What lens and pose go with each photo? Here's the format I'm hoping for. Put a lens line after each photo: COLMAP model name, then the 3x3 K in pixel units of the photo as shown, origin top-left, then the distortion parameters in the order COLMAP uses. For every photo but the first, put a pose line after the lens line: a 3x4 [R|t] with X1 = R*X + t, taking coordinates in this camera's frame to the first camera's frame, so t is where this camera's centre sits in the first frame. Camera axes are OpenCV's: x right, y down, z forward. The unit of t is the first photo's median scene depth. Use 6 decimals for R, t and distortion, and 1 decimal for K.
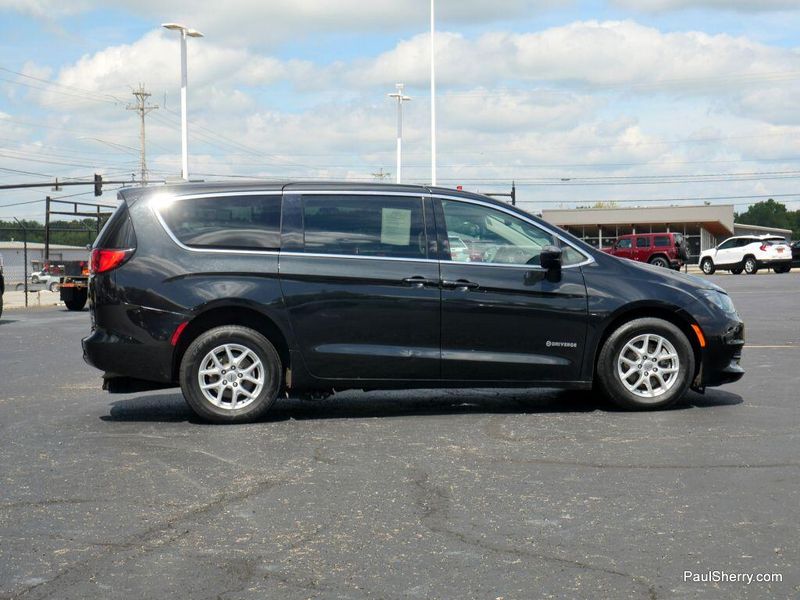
lens RADIAL K [[1862.8, 0, 367.2], [0, 1862.8, 301.3], [0, 0, 1]] dist [0.060363, 0.424980]
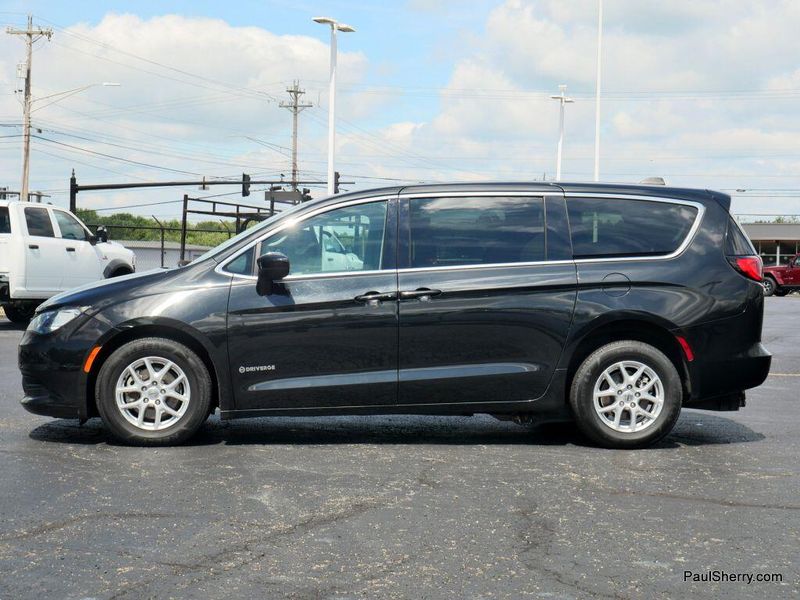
lens RADIAL K [[1862.8, 0, 367.2], [0, 1862.8, 301.3], [0, 0, 1]] dist [0.060363, 0.424980]
pose [[0.991716, 0.032696, -0.124220, 0.061079], [-0.033453, 0.999432, -0.004012, -0.000472], [0.124019, 0.008134, 0.992247, 0.079239]]
